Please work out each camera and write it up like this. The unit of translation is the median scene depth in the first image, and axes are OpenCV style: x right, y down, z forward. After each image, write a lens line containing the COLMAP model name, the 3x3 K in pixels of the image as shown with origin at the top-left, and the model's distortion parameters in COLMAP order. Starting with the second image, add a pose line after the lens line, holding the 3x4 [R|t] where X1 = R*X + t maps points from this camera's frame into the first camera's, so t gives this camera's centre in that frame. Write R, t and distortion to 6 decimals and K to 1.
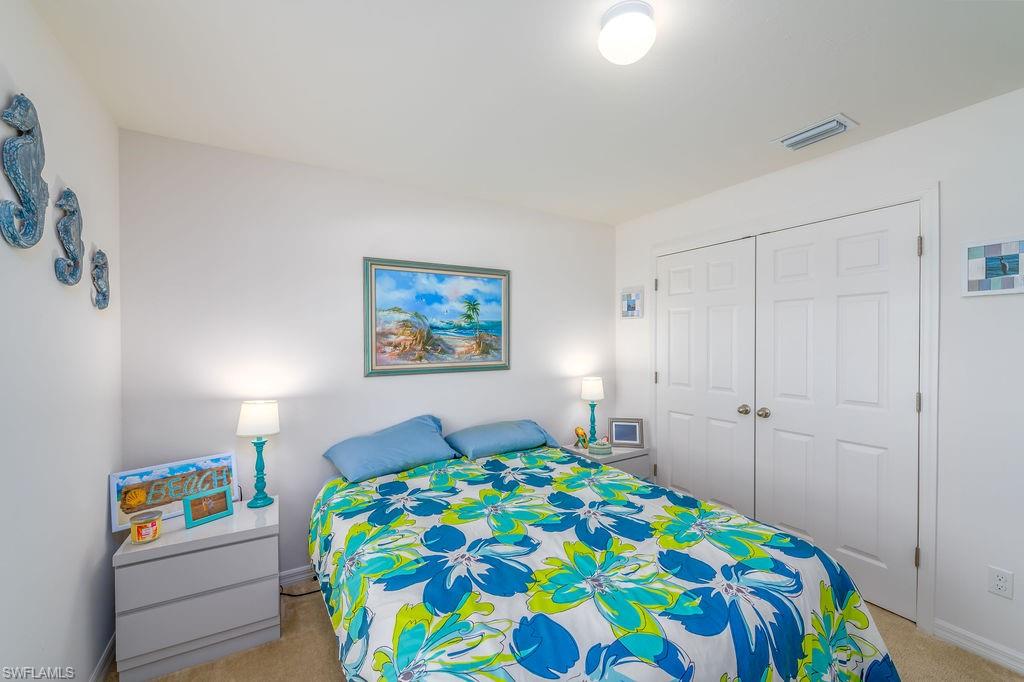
lens RADIAL K [[404.3, 0, 512.3], [0, 404.3, 345.8], [0, 0, 1]] dist [-0.003497, 0.000442]
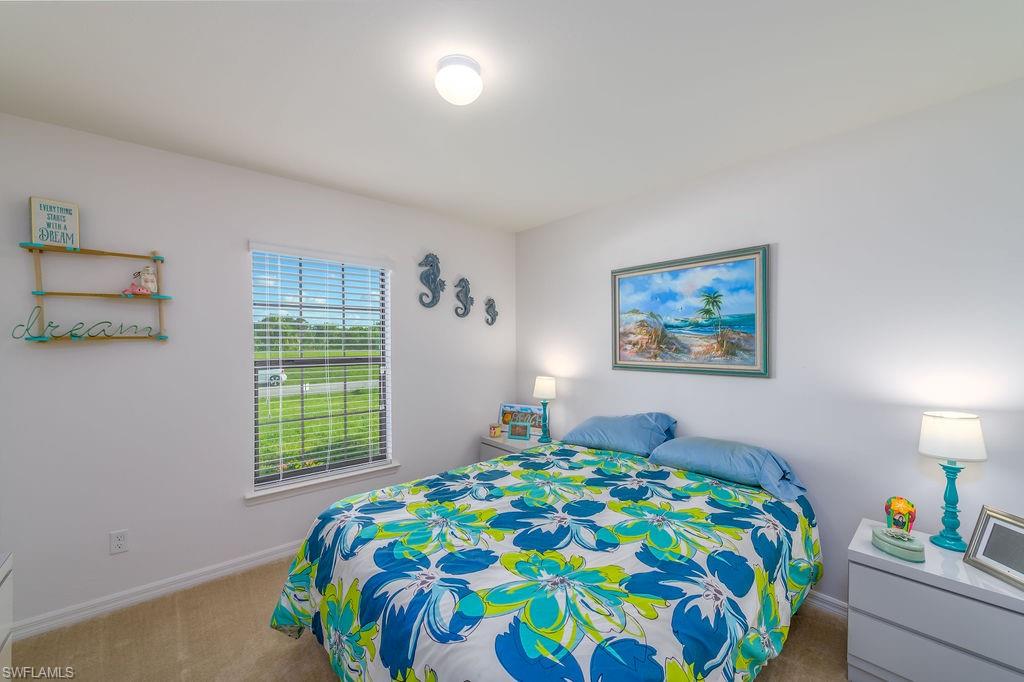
lens RADIAL K [[404.3, 0, 513.4], [0, 404.3, 338.7], [0, 0, 1]] dist [-0.003497, 0.000442]
pose [[0.168068, -0.003299, -0.985770, 0.728091], [-0.012317, 0.999909, -0.005446, -0.004399], [0.985698, 0.013057, 0.168012, 0.470990]]
